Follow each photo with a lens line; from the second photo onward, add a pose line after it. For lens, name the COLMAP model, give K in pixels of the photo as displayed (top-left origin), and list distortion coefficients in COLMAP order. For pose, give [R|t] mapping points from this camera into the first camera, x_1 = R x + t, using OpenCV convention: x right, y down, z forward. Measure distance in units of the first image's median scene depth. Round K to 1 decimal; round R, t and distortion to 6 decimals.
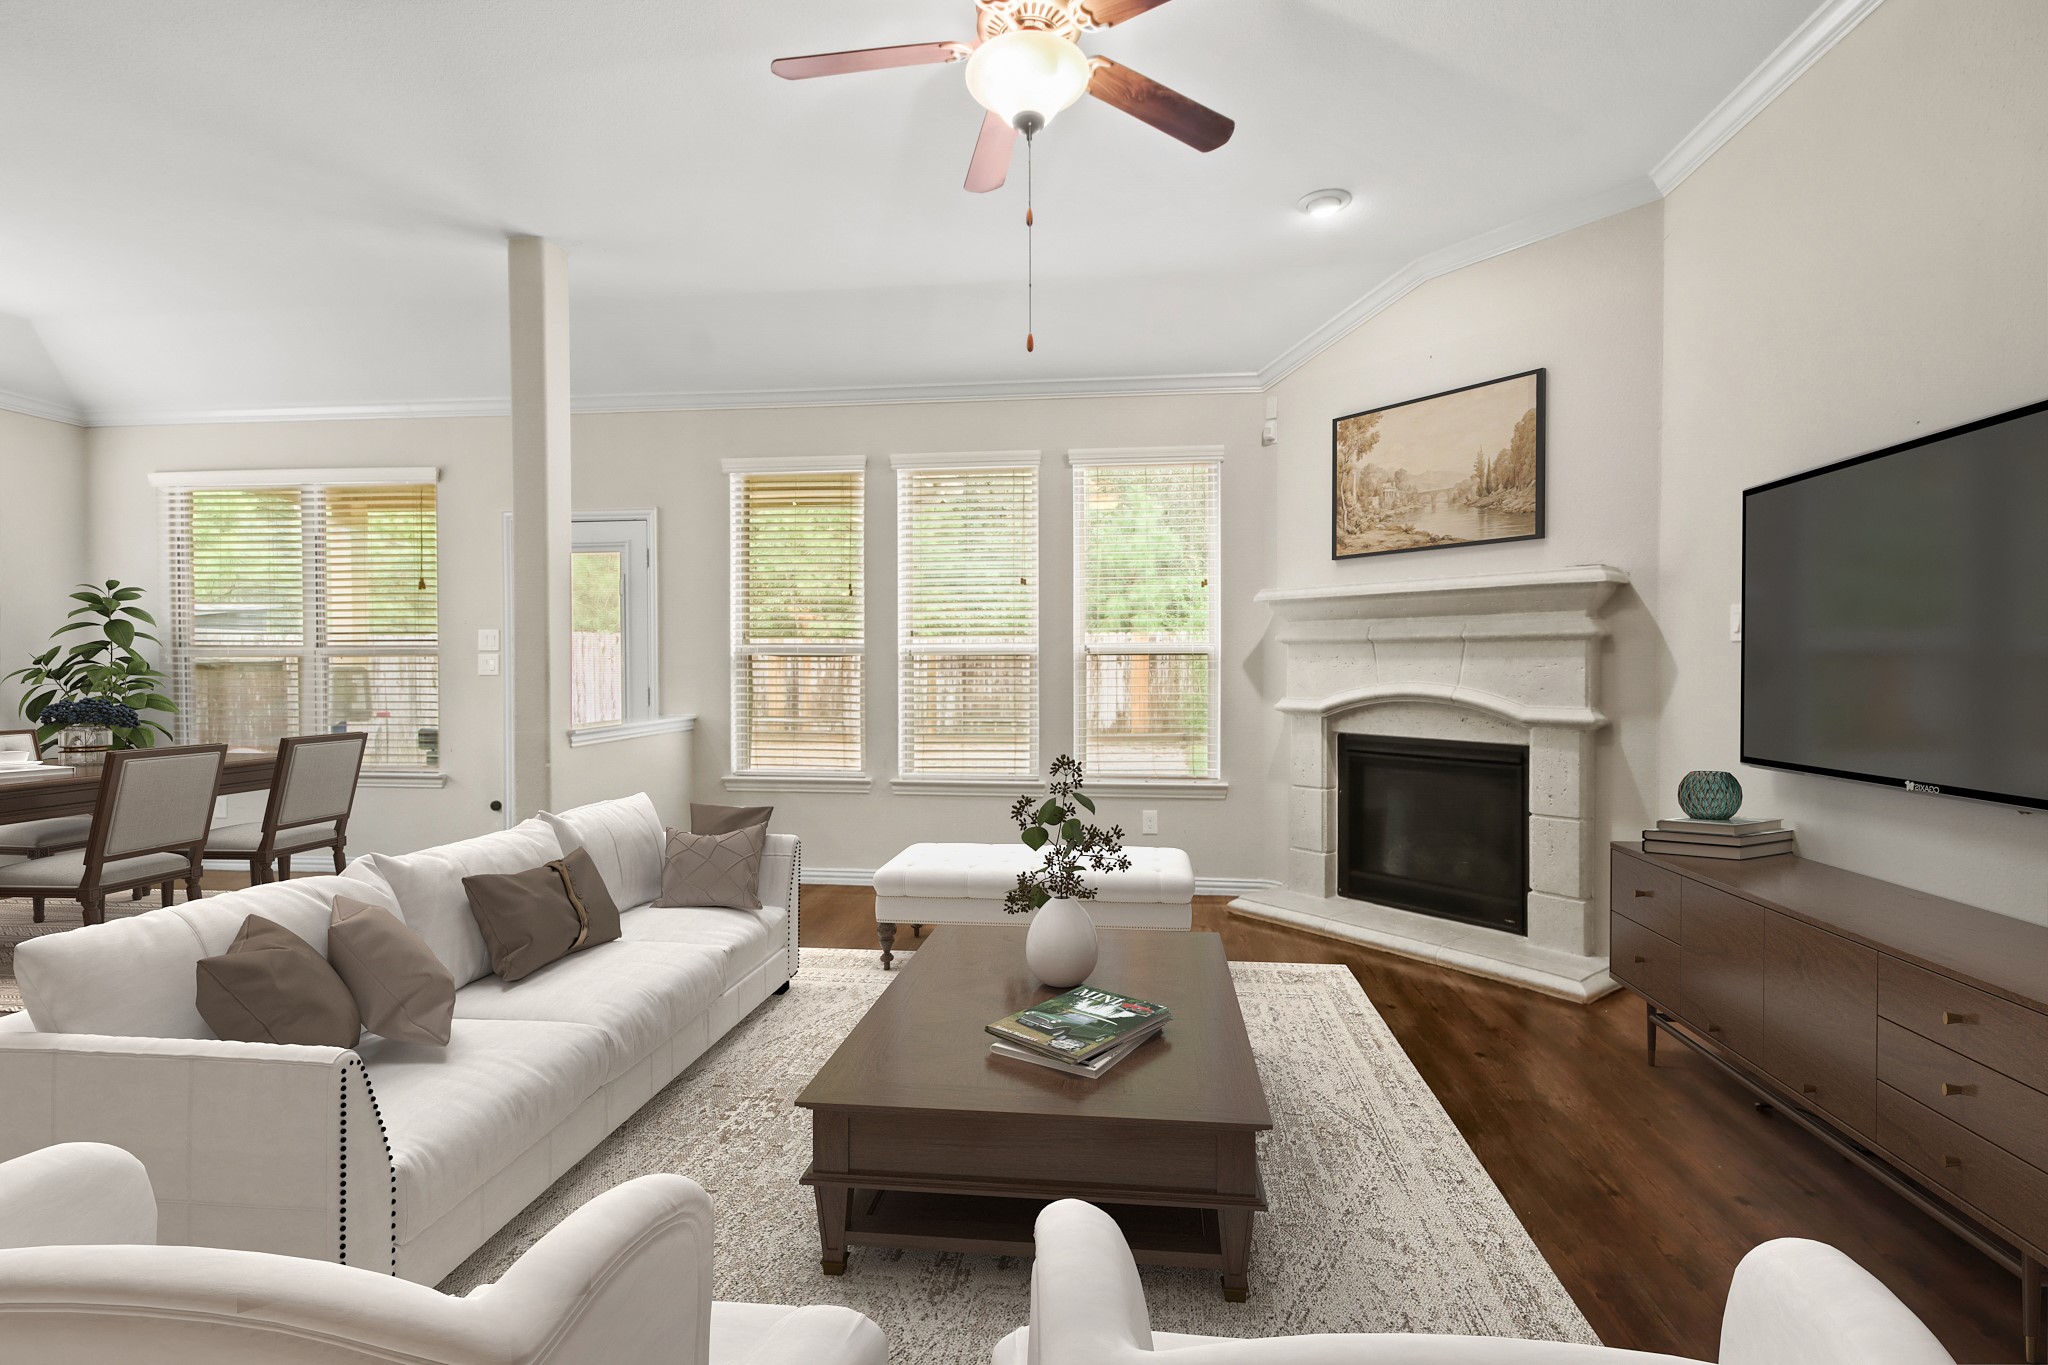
lens RADIAL K [[967.7, 0, 1013.3], [0, 967.7, 667.5], [0, 0, 1]] dist [0.022254, -0.004028]
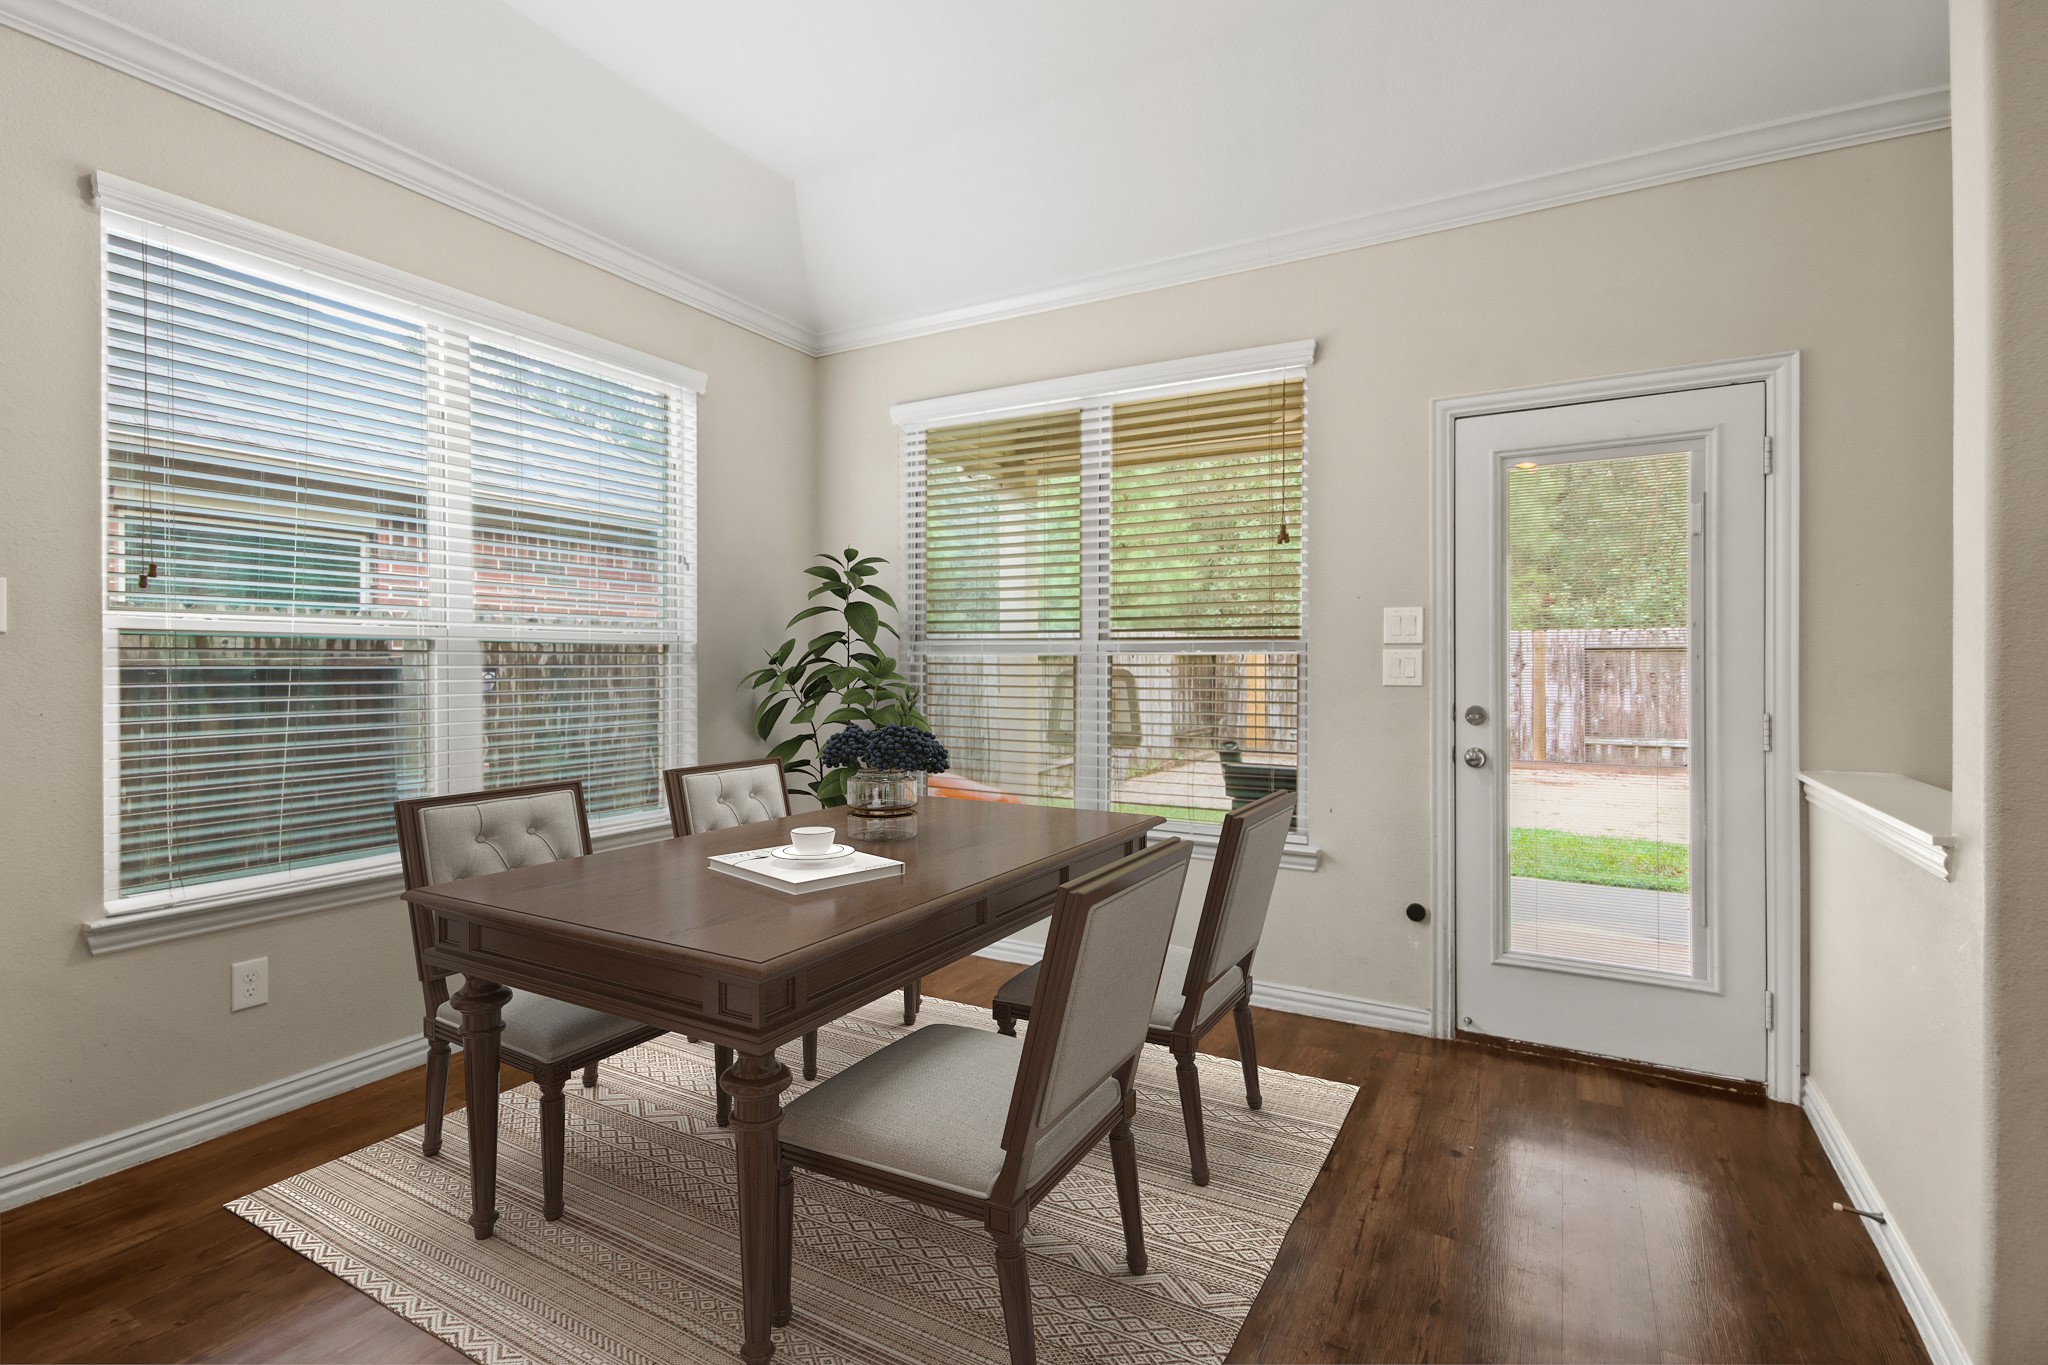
lens RADIAL K [[967.7, 0, 1024.3], [0, 967.7, 675.4], [0, 0, 1]] dist [0.022254, -0.004028]
pose [[0.935425, 0.008822, -0.353415, -0.542793], [-0.007912, 0.999961, 0.004020, 0.001262], [0.353437, -0.000964, 0.935458, 0.374668]]
